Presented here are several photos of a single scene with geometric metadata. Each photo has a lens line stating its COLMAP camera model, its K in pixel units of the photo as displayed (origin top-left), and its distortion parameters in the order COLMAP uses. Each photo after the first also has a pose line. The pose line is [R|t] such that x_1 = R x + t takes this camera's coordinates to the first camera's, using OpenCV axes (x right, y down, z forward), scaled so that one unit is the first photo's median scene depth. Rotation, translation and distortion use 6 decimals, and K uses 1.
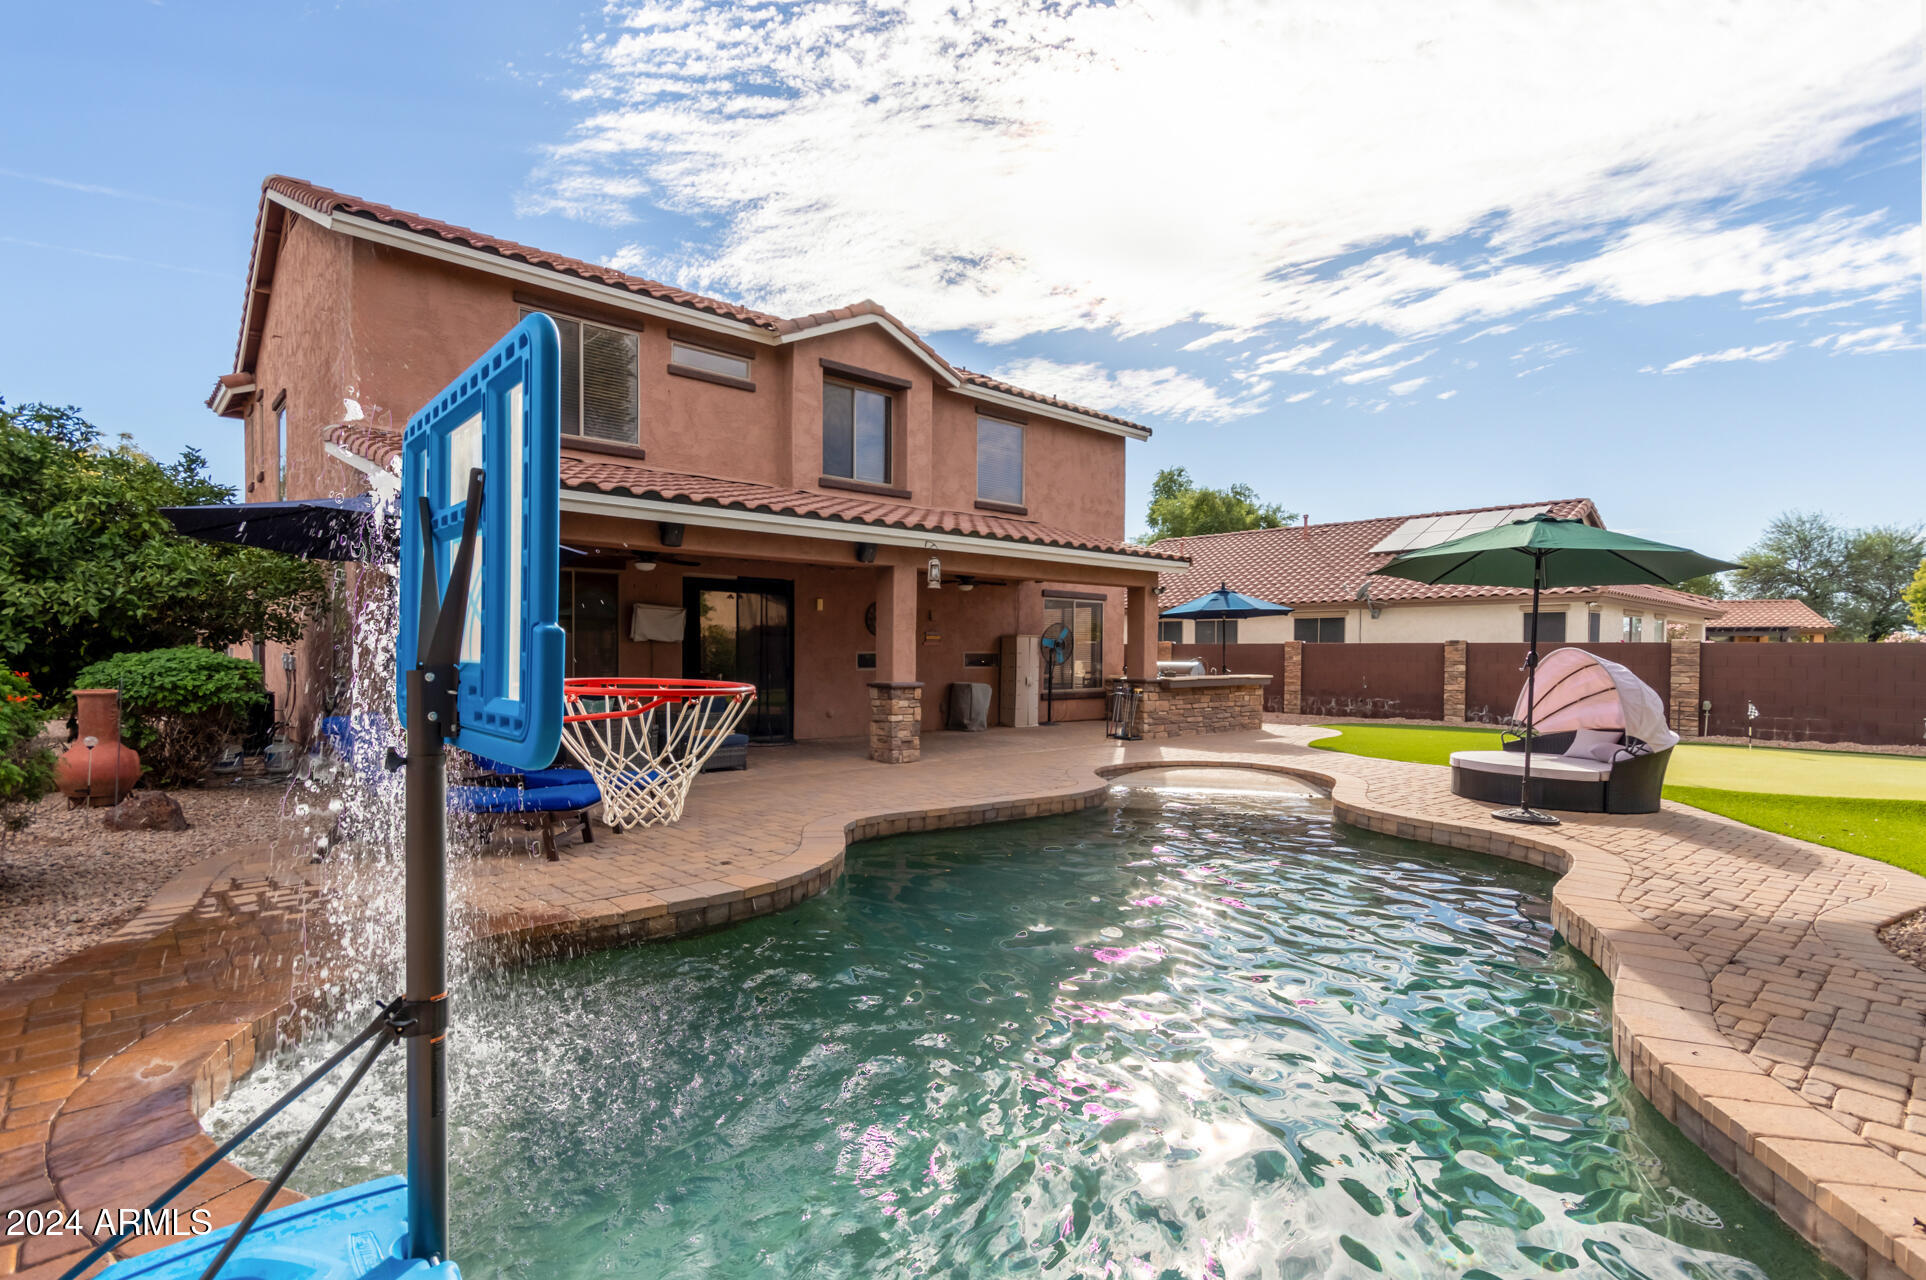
lens RADIAL K [[891.5, 0, 952.5], [0, 891.5, 651.9], [0, 0, 1]] dist [0.000085, 0.000828]
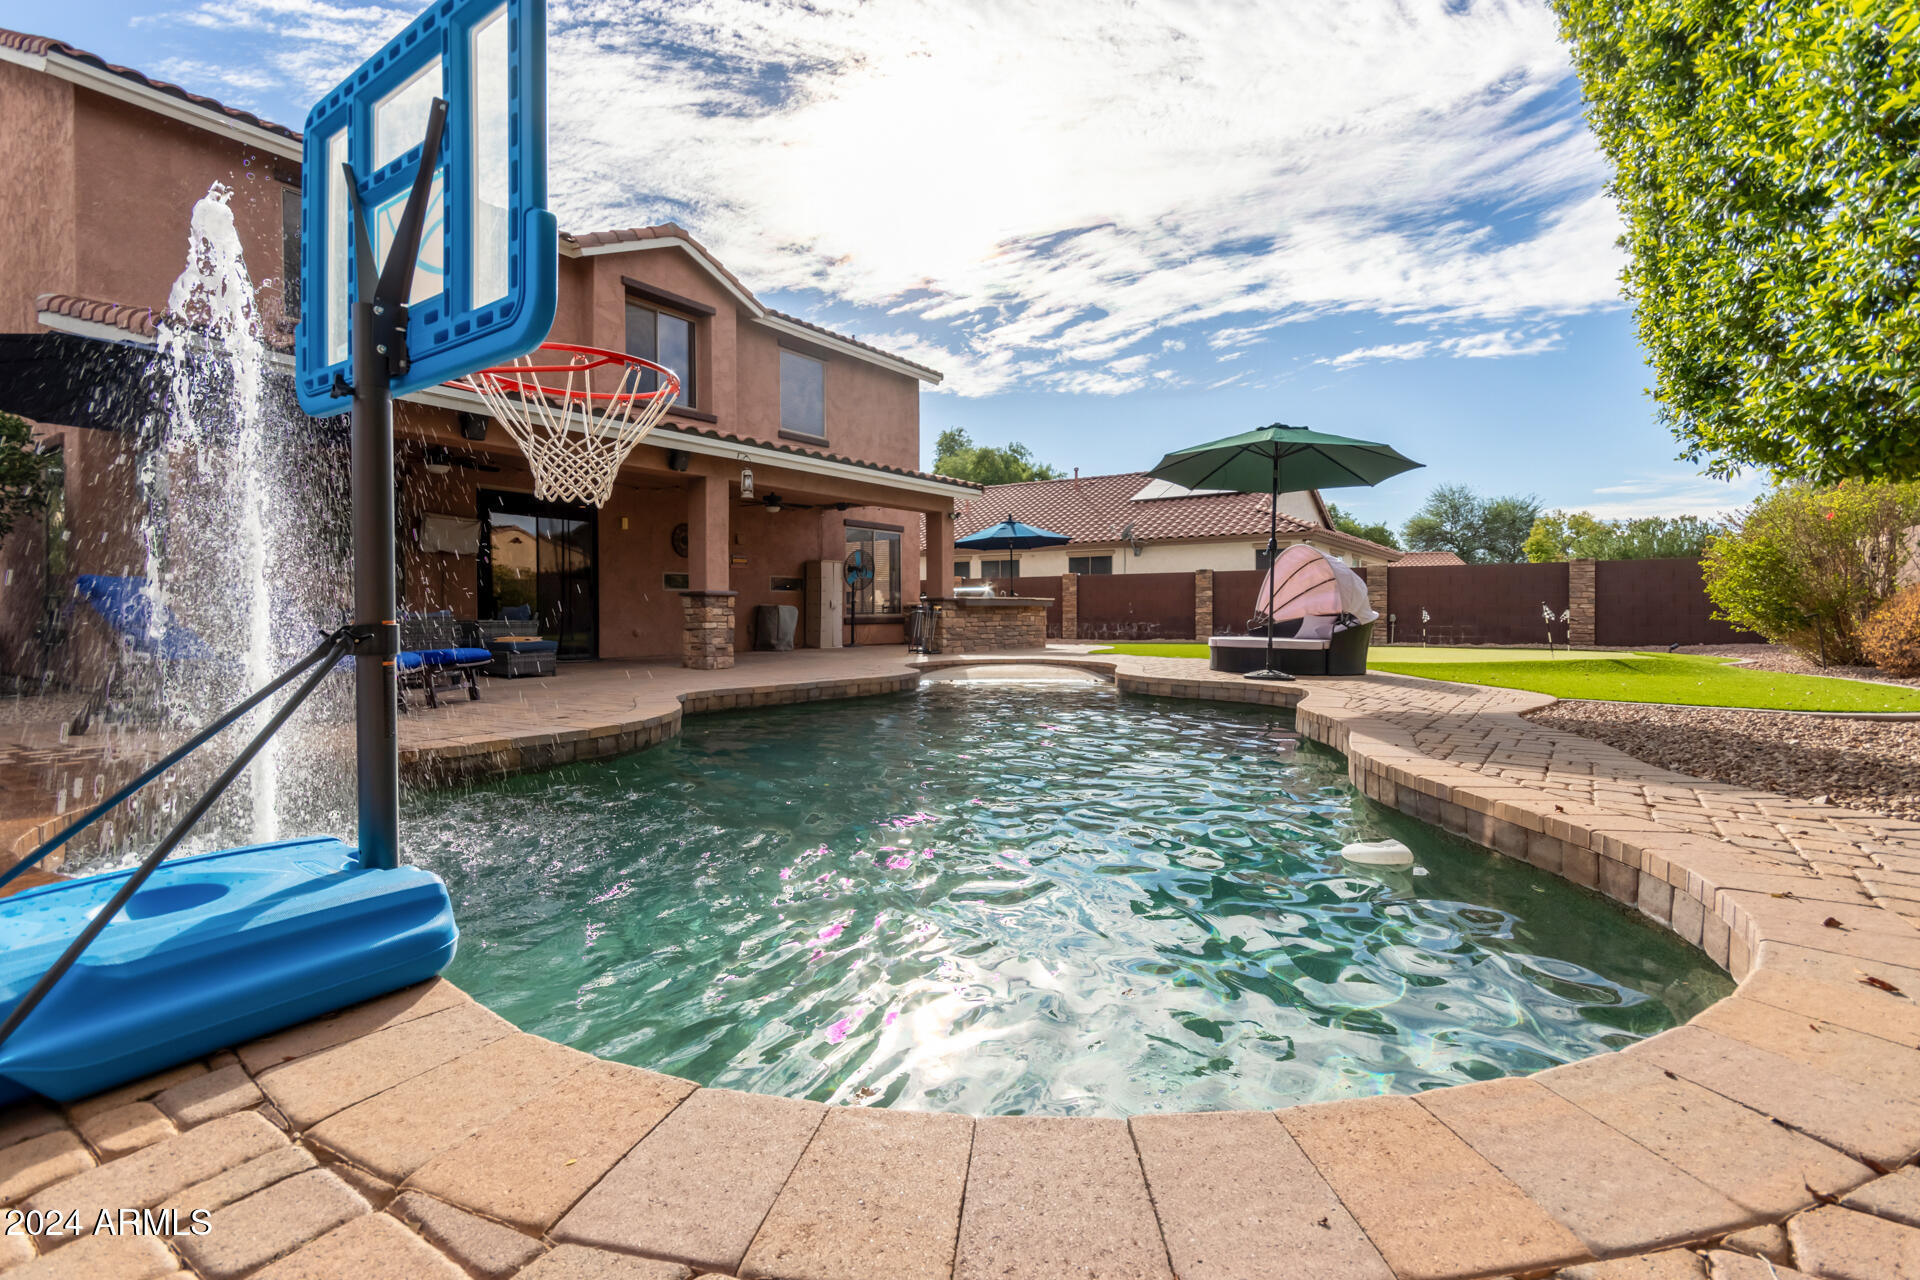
lens RADIAL K [[888.7, 0, 915.3], [0, 888.7, 659.1], [0, 0, 1]] dist [0.000085, 0.000828]
pose [[0.975498, -0.010786, 0.219743, -0.051313], [0.013051, 0.999876, -0.008856, 0.110277], [-0.219620, 0.011507, 0.975518, -0.034298]]
